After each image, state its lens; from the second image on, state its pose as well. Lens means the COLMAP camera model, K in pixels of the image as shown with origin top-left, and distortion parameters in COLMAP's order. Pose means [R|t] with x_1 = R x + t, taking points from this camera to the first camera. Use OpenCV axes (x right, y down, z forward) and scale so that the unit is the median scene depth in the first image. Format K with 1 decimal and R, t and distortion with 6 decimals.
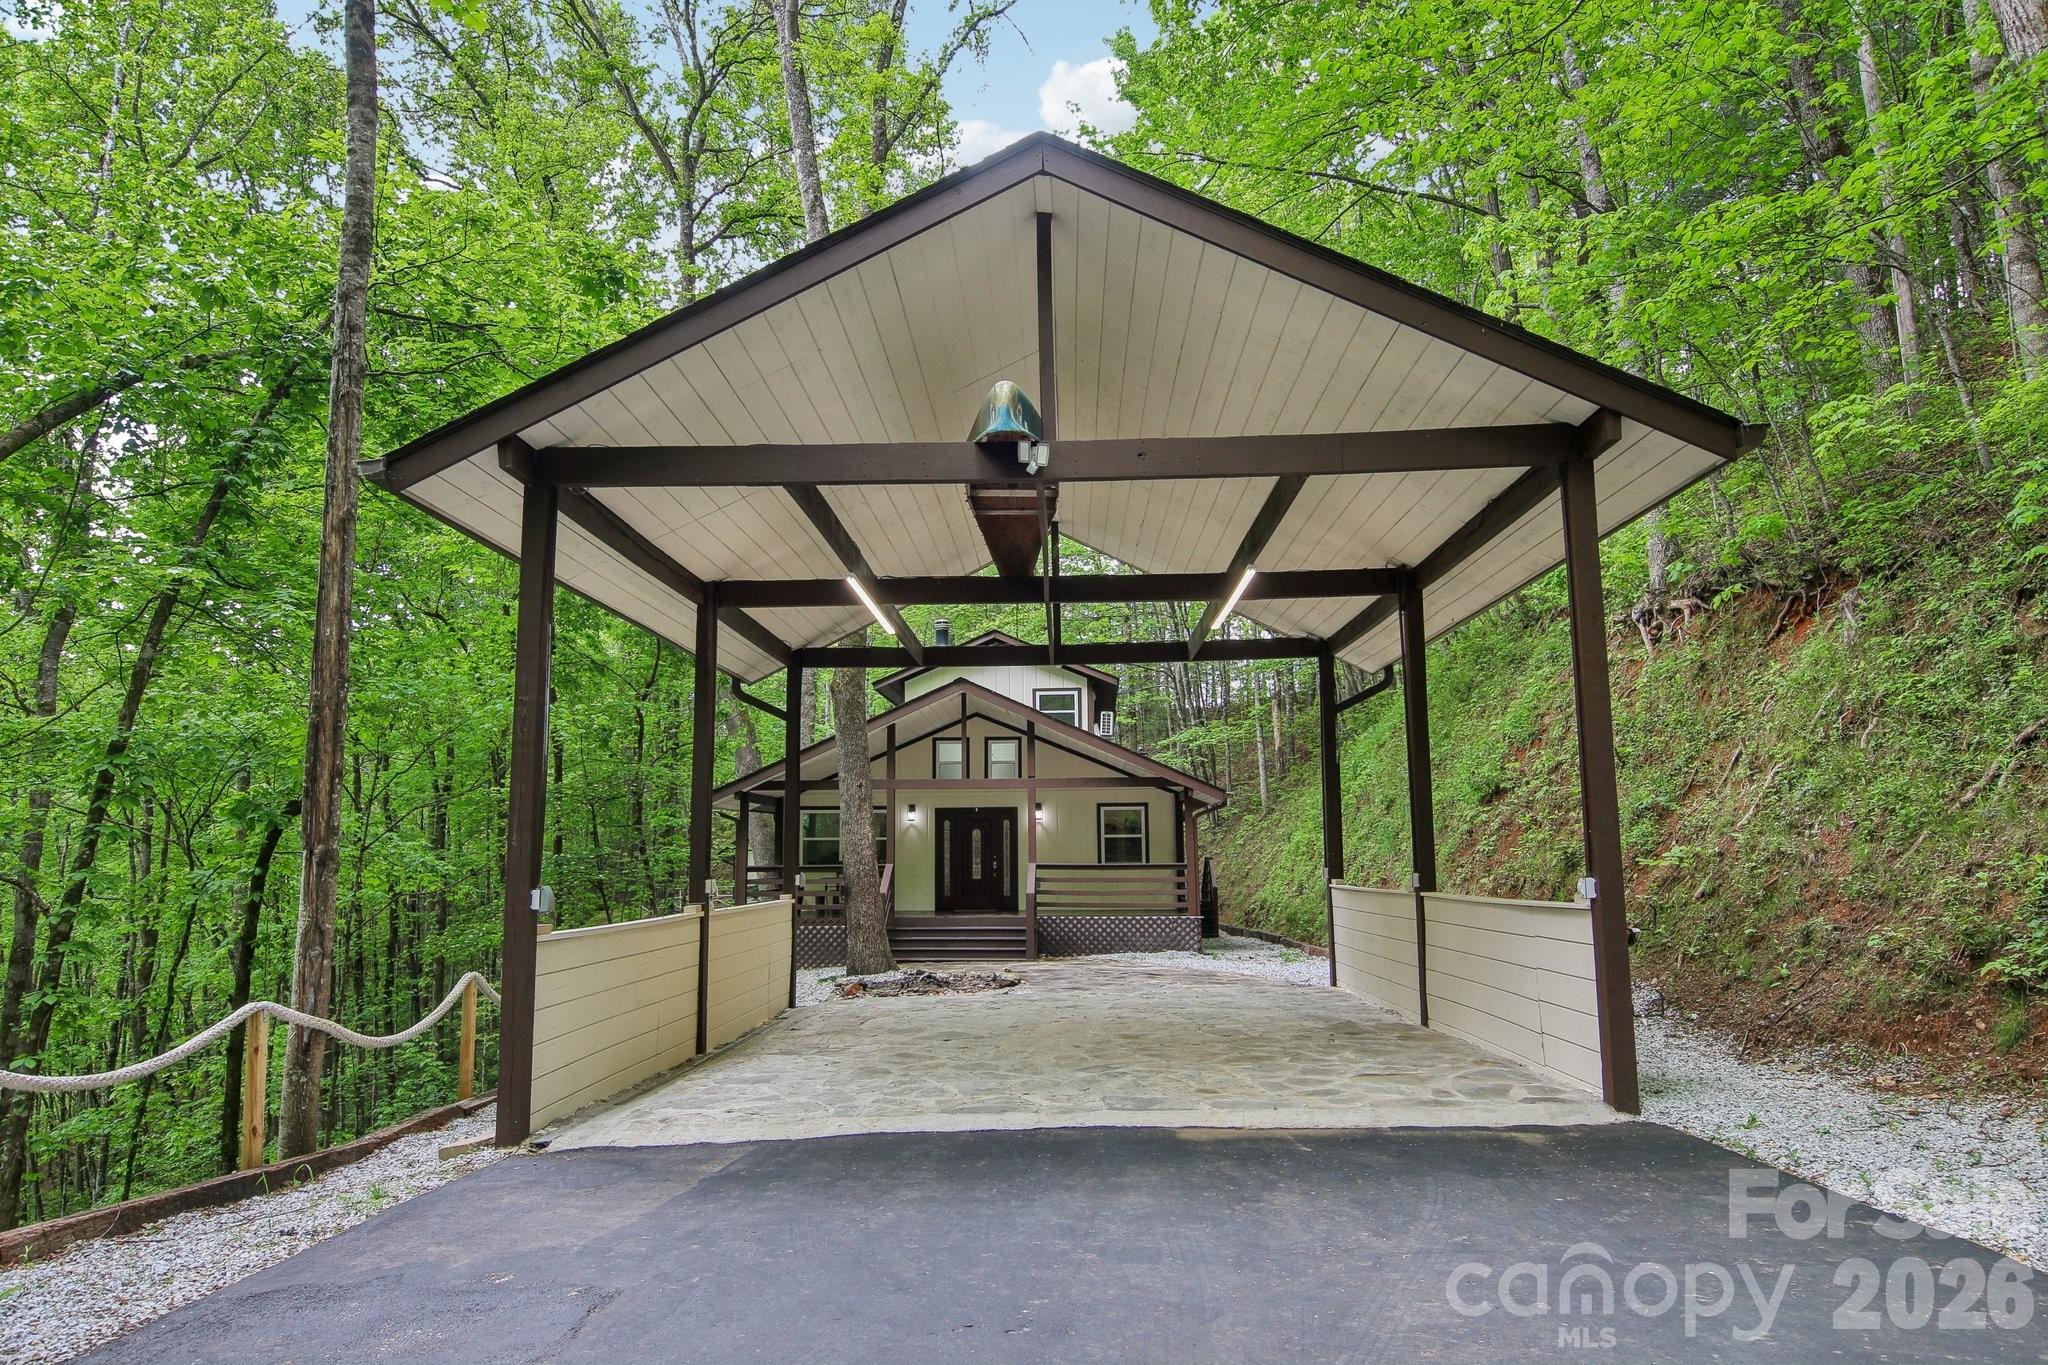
lens RADIAL K [[1273.0, 0, 1024.0], [0, 1273.0, 682.5], [0, 0, 1]] dist [0.000061, -0.000018]
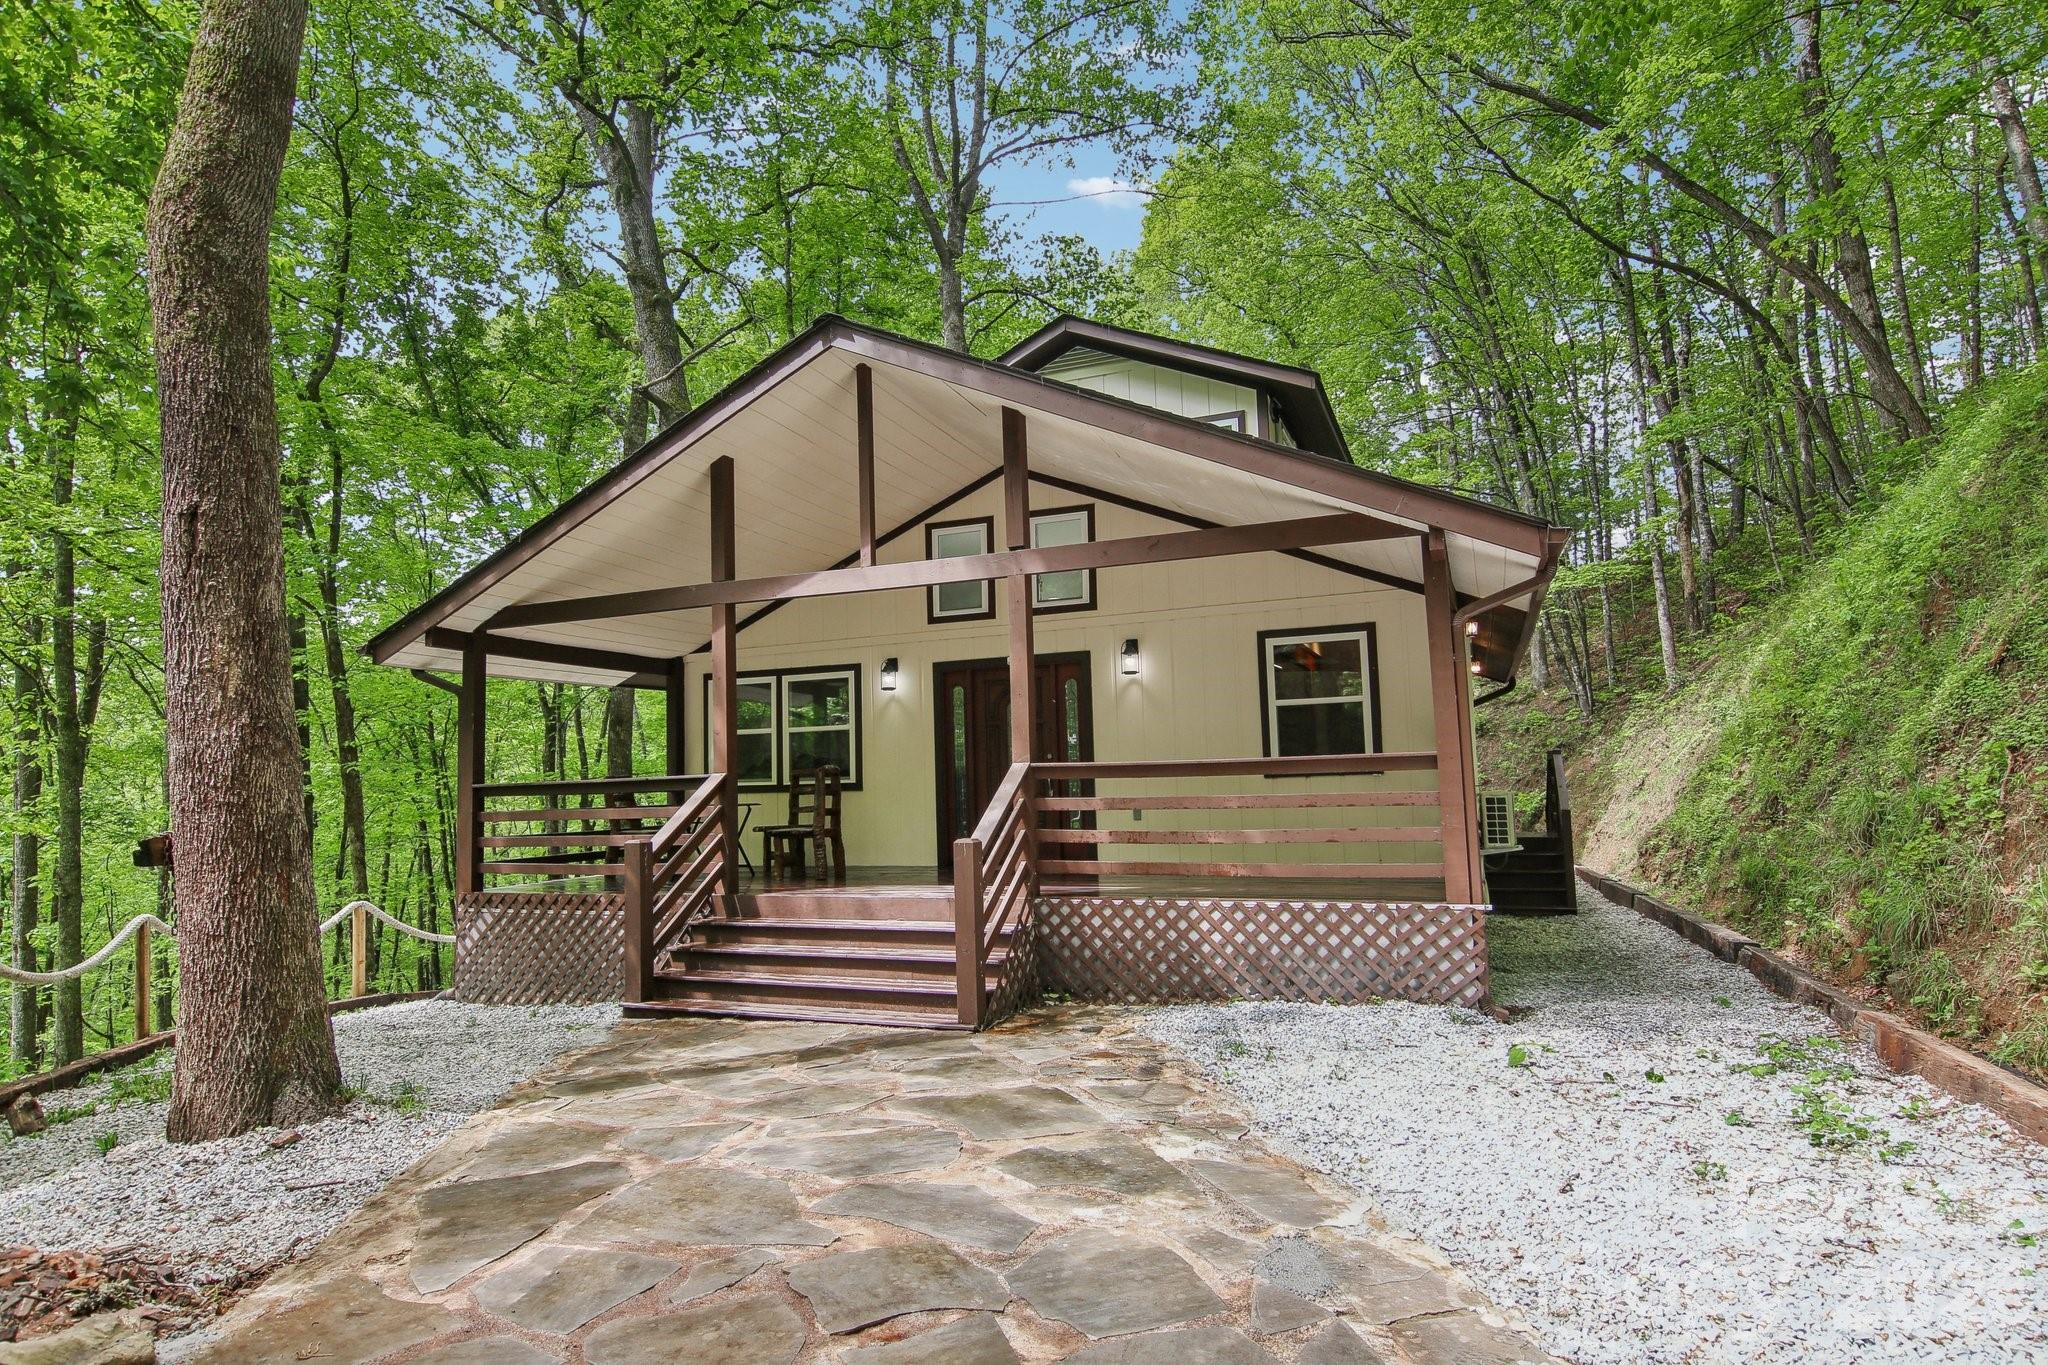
lens RADIAL K [[1175.0, 0, 1024.0], [0, 1175.0, 682.5], [0, 0, 1]] dist [-0.002477, -0.000837]
pose [[0.950472, -0.050310, -0.306711, 0.104490], [0.066993, 0.996778, 0.044104, 0.088674], [0.303504, -0.062467, 0.950780, 0.575917]]
